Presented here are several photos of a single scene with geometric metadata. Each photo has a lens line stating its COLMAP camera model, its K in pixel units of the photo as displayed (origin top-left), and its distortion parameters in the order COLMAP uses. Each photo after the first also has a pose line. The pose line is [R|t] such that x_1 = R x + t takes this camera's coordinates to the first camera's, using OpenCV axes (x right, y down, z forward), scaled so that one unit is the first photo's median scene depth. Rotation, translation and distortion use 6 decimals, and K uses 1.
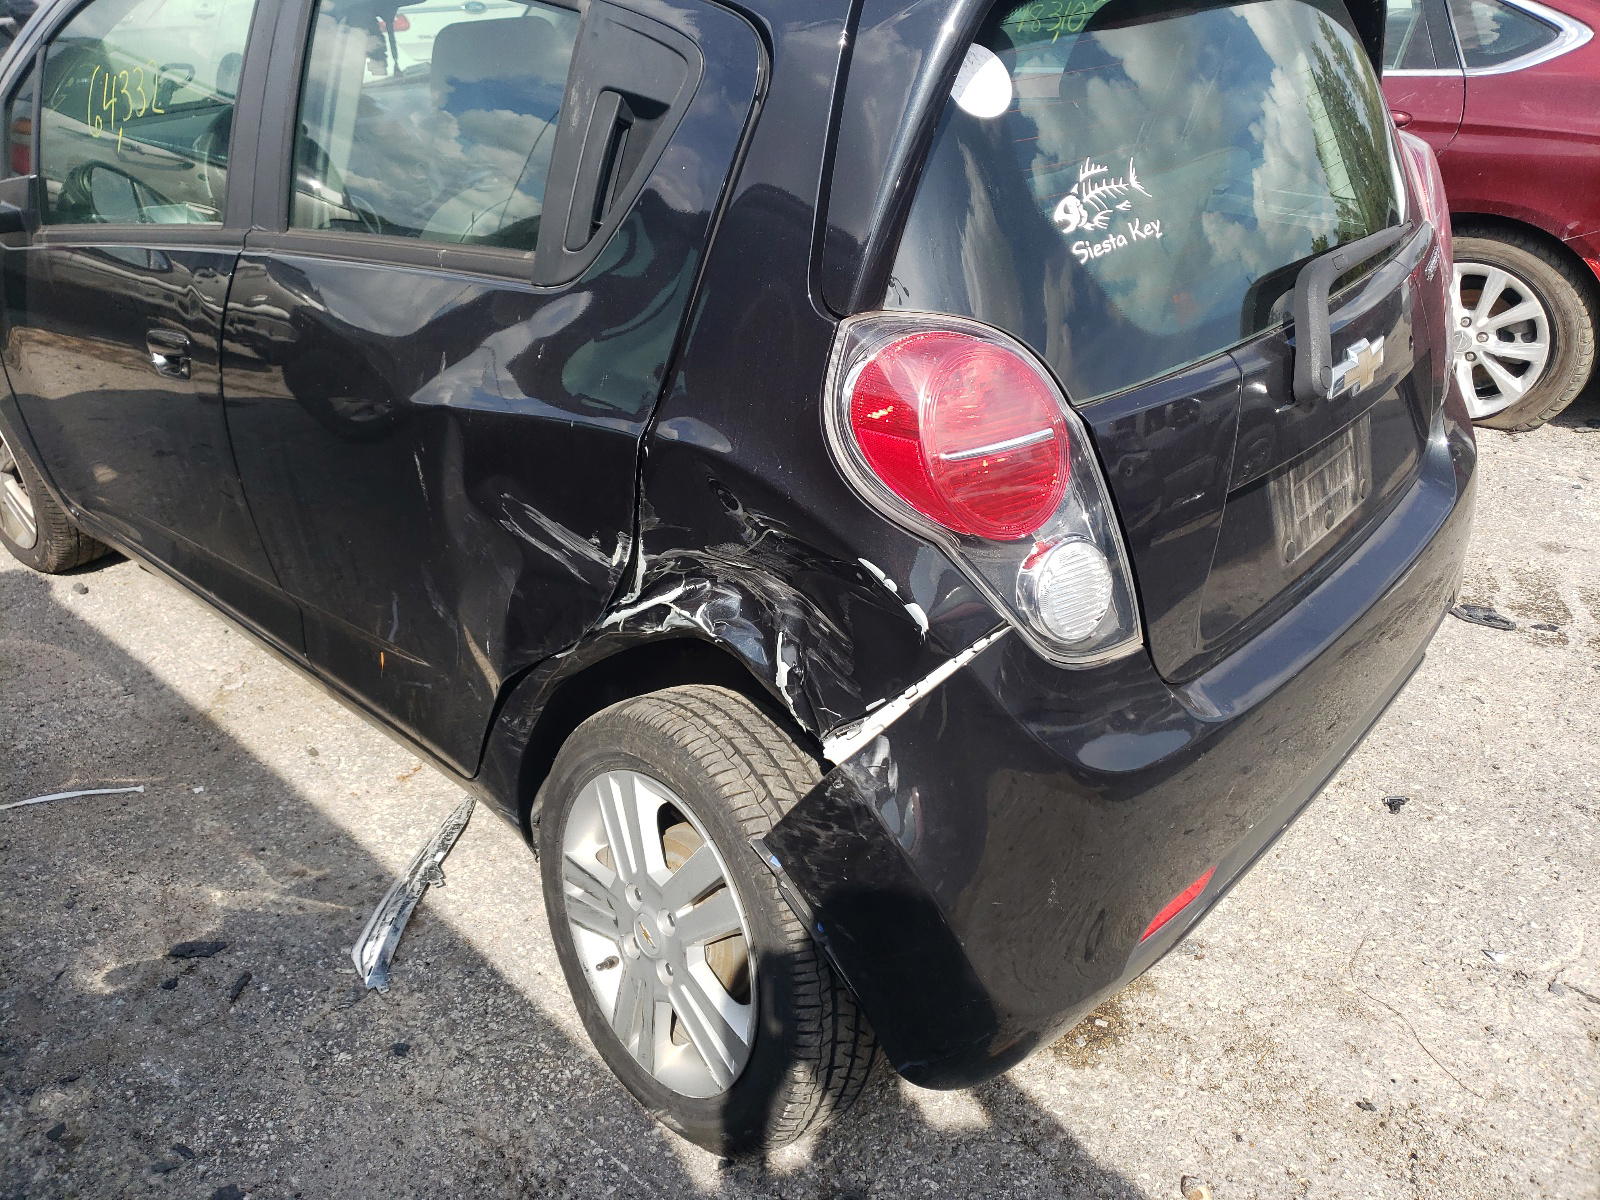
lens RADIAL K [[1235.8, 0, 780.0], [0, 1235.8, 593.4], [0, 0, 1]] dist [0.035509, 0.012902]
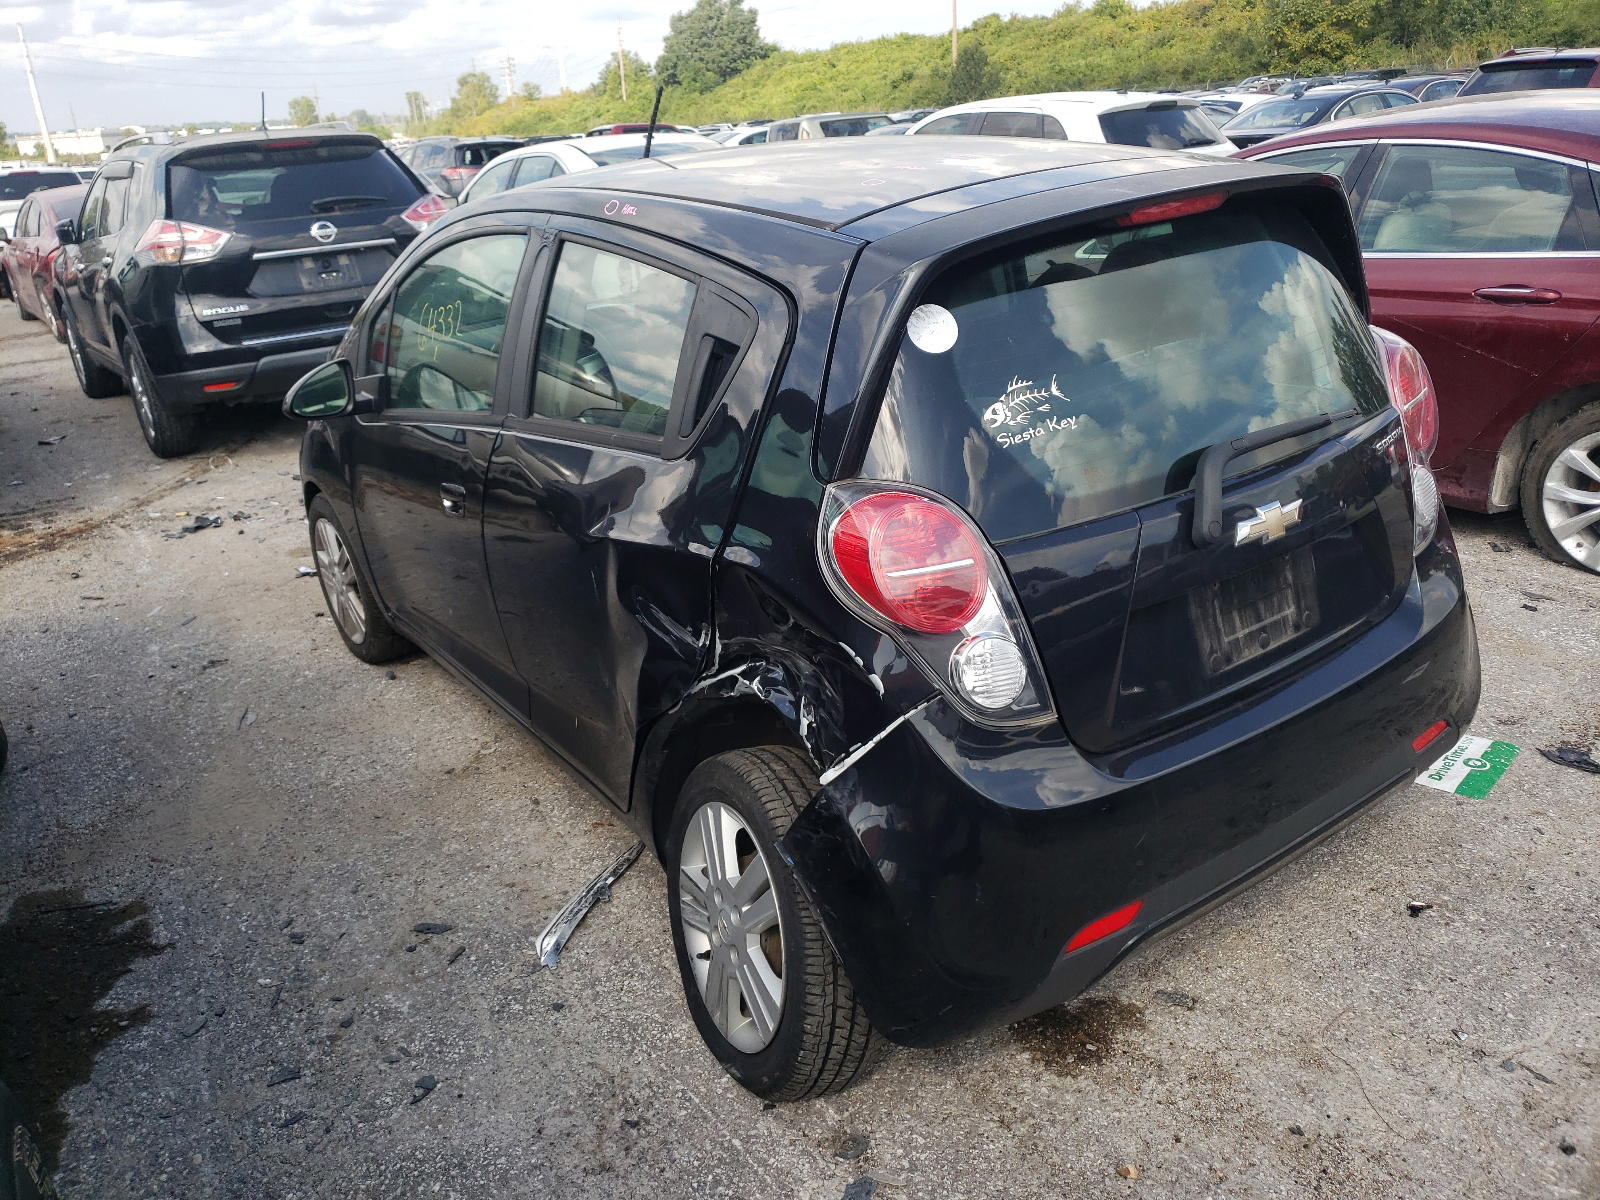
lens RADIAL K [[1235.8, 0, 780.0], [0, 1235.8, 593.4], [0, 0, 1]] dist [0.035509, 0.012902]
pose [[0.973470, 0.033090, -0.226410, 0.240265], [-0.058857, 0.992405, -0.108021, 0.056564], [0.221116, 0.118481, 0.968024, -0.329989]]
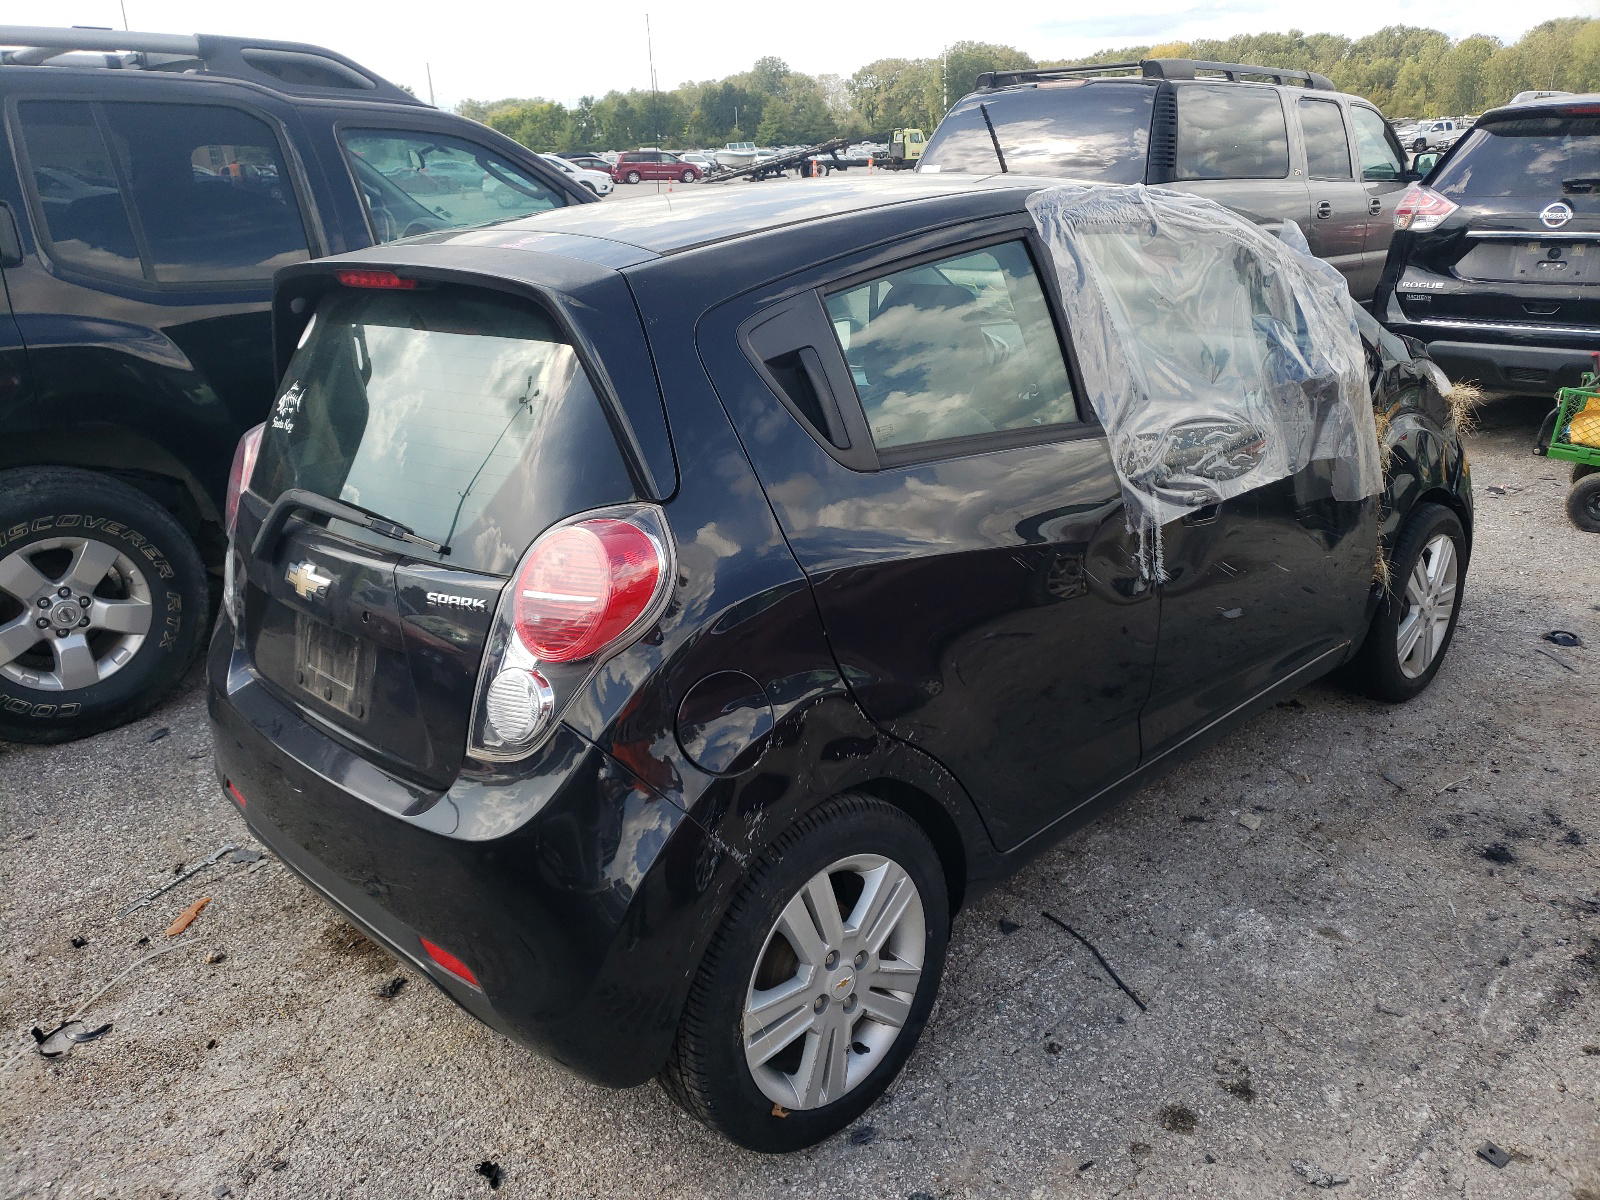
lens RADIAL K [[1235.8, 0, 780.0], [0, 1235.8, 593.4], [0, 0, 1]] dist [0.035509, 0.012902]
pose [[-0.053470, 0.362021, -0.930635, 1.585212], [-0.448143, 0.824144, 0.346344, -0.811723], [0.892361, 0.435577, 0.118170, 1.186779]]
